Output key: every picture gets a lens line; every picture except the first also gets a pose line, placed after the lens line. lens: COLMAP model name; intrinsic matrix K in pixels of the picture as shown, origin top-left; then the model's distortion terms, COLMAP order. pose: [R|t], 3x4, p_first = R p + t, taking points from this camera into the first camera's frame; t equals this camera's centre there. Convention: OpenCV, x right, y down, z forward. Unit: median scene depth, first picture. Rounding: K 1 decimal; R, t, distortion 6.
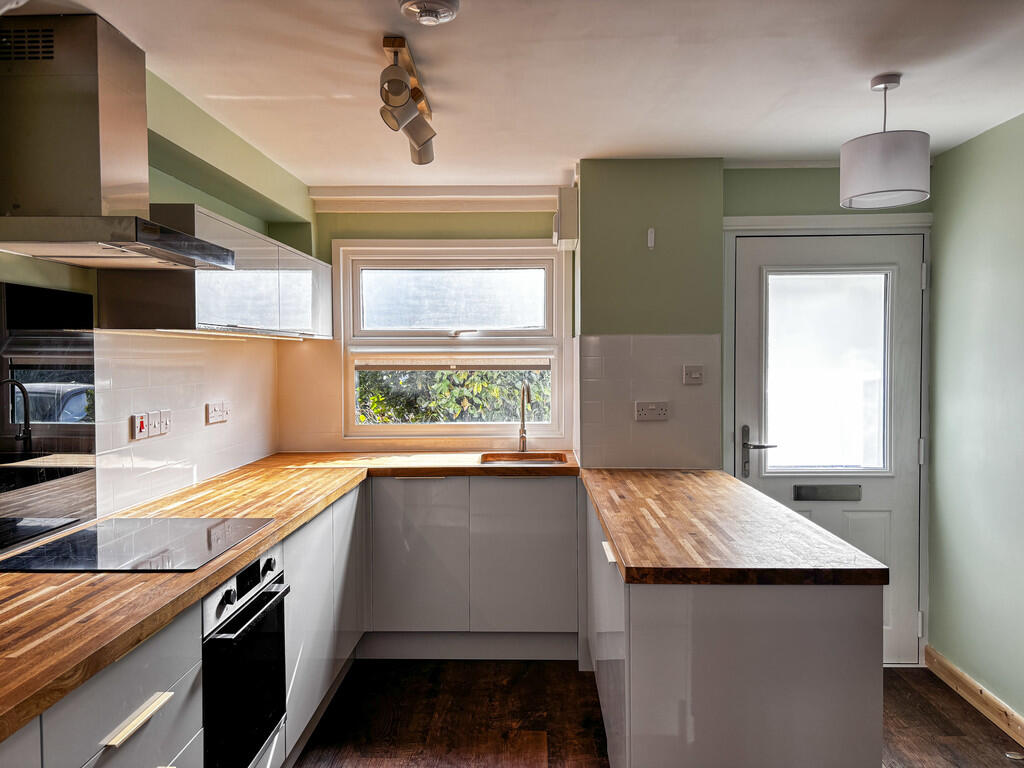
lens RADIAL K [[789.9, 0, 513.2], [0, 789.9, 381.5], [0, 0, 1]] dist [-0.001958, -0.001157]
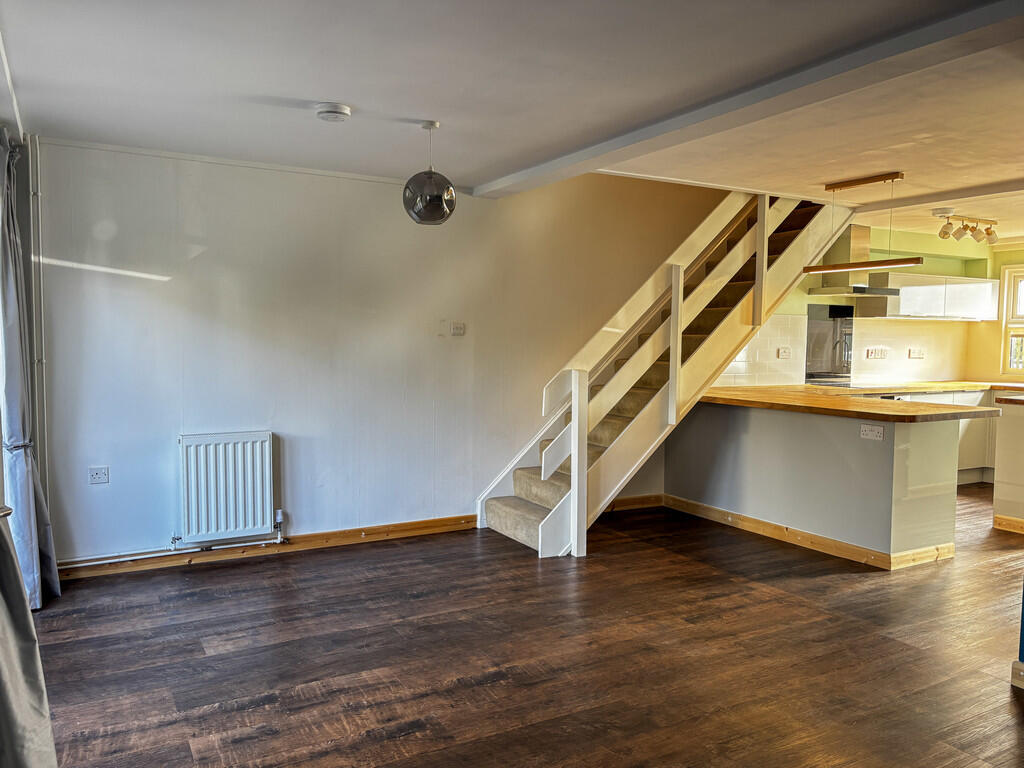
lens RADIAL K [[789.9, 0, 512.1], [0, 789.9, 386.2], [0, 0, 1]] dist [-0.001958, -0.001157]
pose [[0.508075, 0.059910, -0.859227, 1.005503], [-0.036675, 0.998178, 0.047912, 0.068104], [0.860532, 0.007170, 0.509347, -1.166871]]
